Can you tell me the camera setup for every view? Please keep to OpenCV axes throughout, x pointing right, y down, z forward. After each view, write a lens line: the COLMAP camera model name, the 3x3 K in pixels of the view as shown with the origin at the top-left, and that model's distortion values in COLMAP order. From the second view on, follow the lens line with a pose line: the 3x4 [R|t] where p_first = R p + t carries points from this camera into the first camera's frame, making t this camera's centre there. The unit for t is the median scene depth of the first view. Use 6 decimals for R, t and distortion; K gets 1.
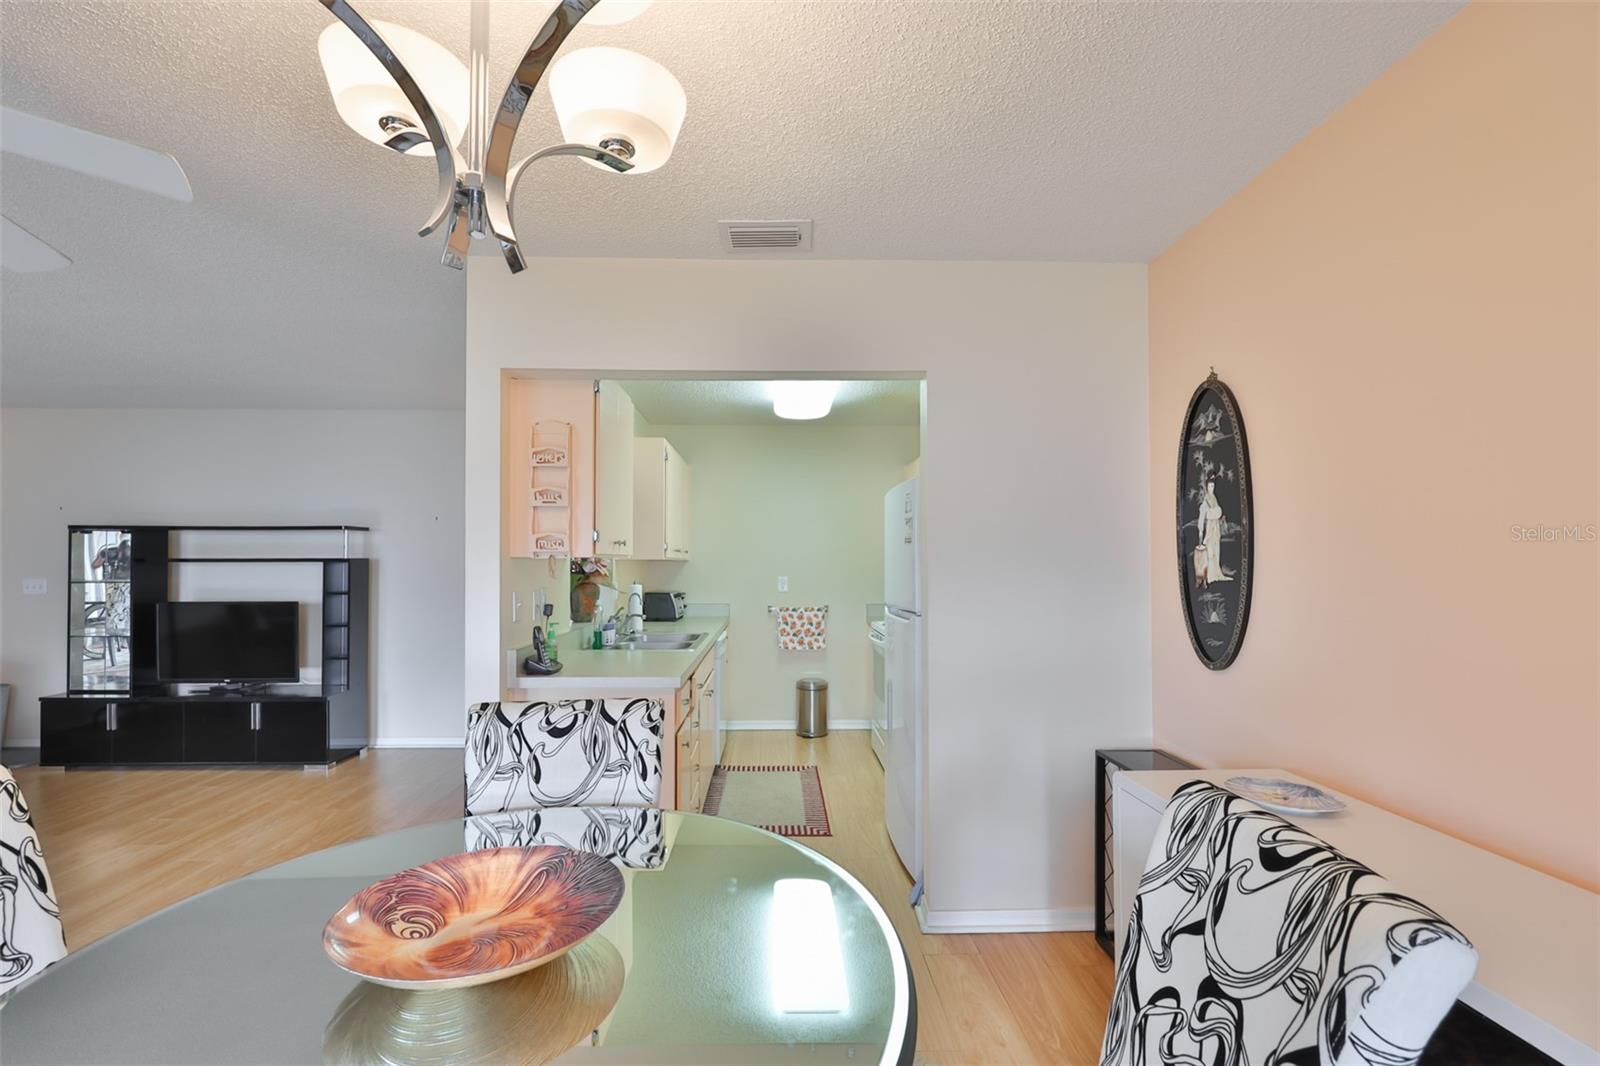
lens RADIAL K [[689.4, 0, 801.6], [0, 689.4, 557.2], [0, 0, 1]] dist [-0.006461, 0.000553]
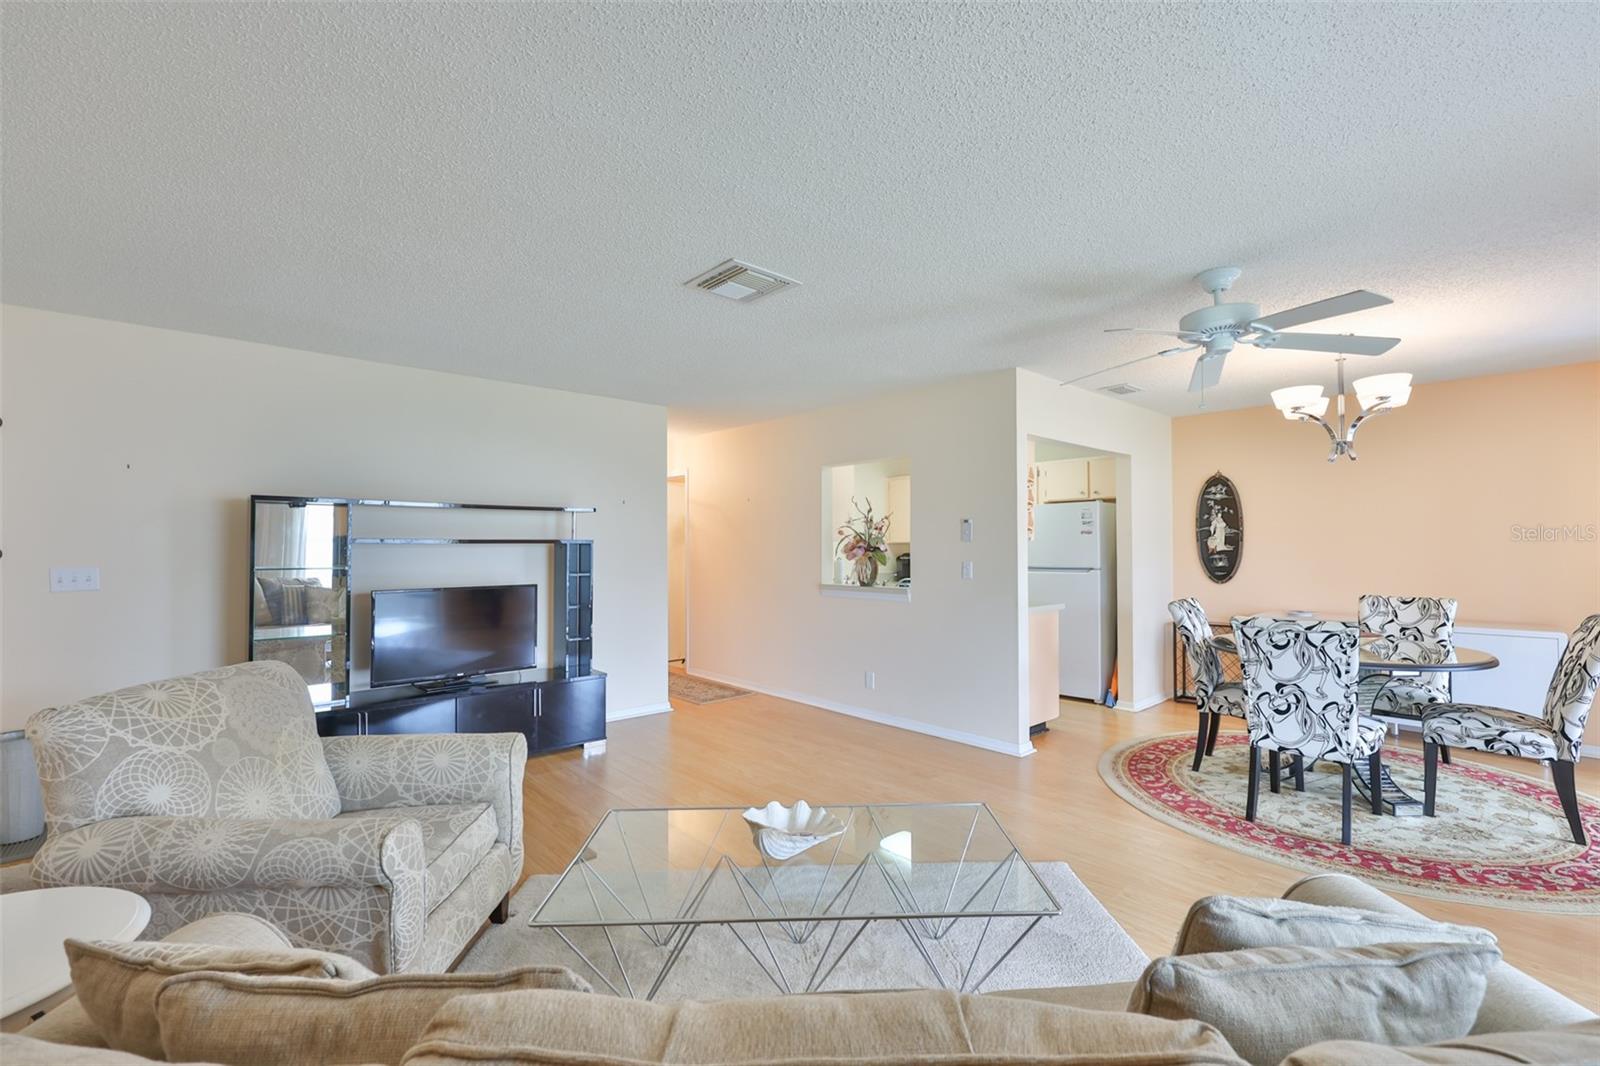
lens RADIAL K [[689.4, 0, 829.7], [0, 689.4, 547.8], [0, 0, 1]] dist [-0.006461, 0.000553]
pose [[0.748141, -0.004041, 0.663527, -1.058163], [-0.004861, 0.999921, 0.011571, 0.000467], [-0.663522, -0.011882, 0.748063, 0.002986]]
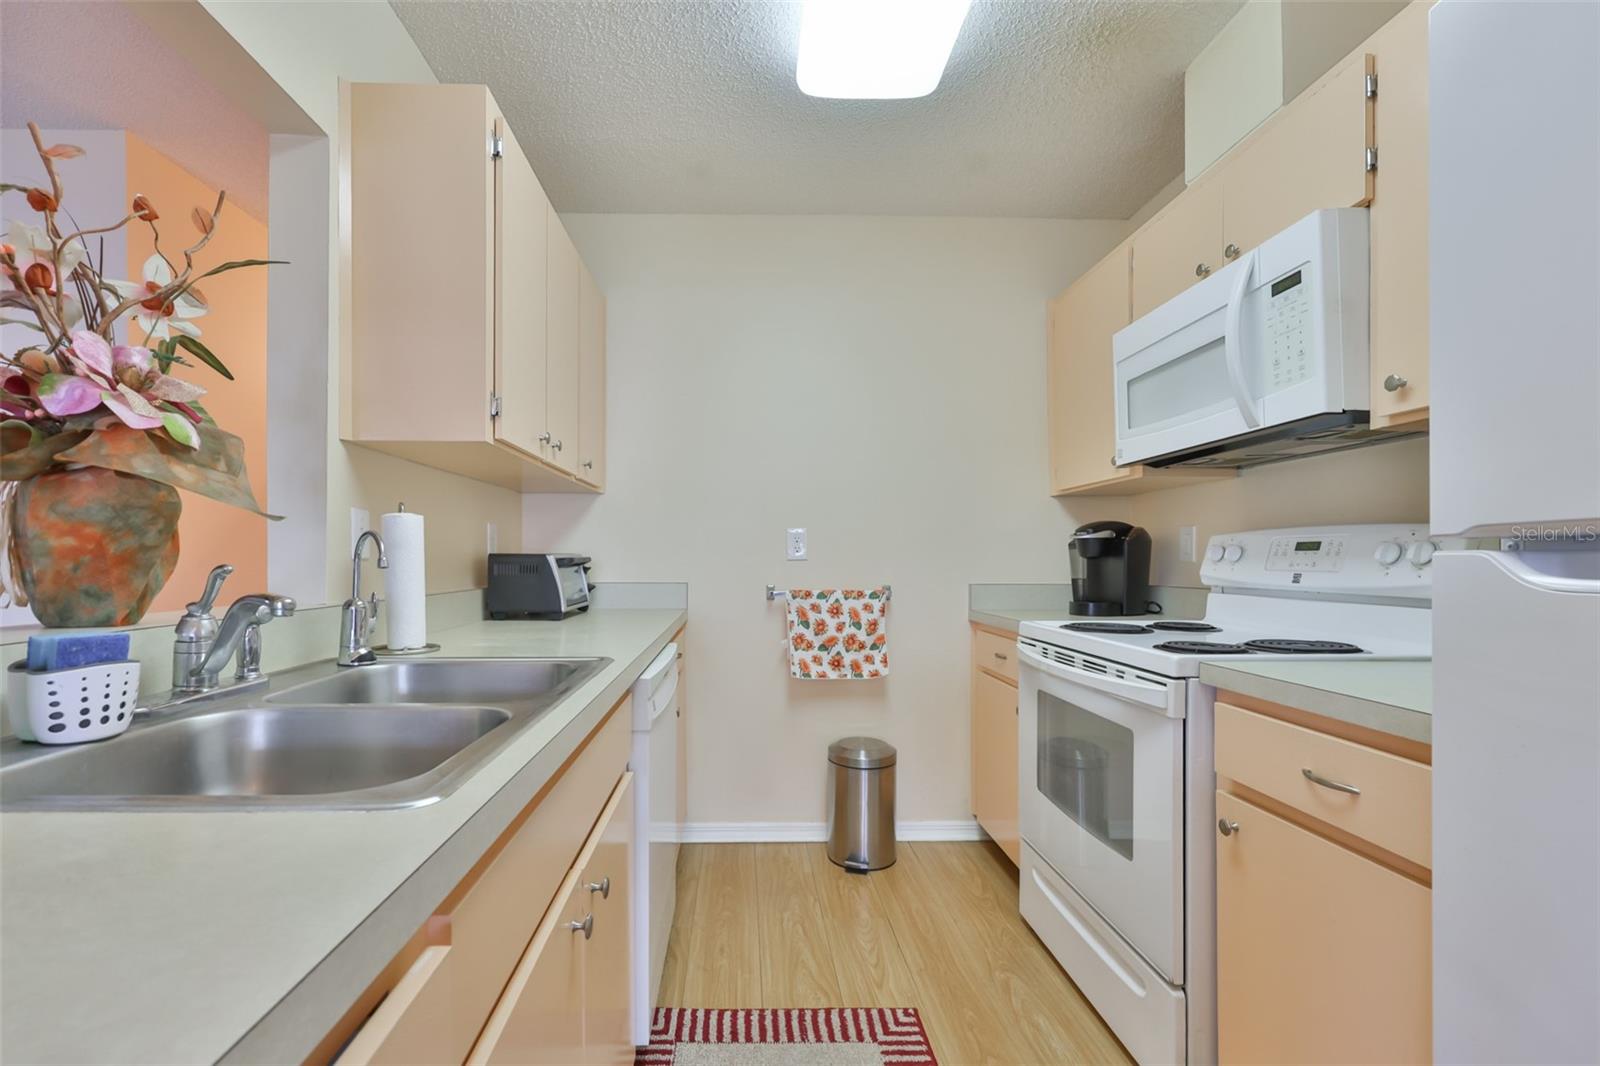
lens RADIAL K [[689.4, 0, 764.1], [0, 689.4, 572.8], [0, 0, 1]] dist [-0.006461, 0.000553]
pose [[0.999989, -0.000223, -0.004735, -0.055932], [0.000348, 0.999652, 0.026366, 0.055889], [0.004727, -0.026368, 0.999641, 0.605298]]
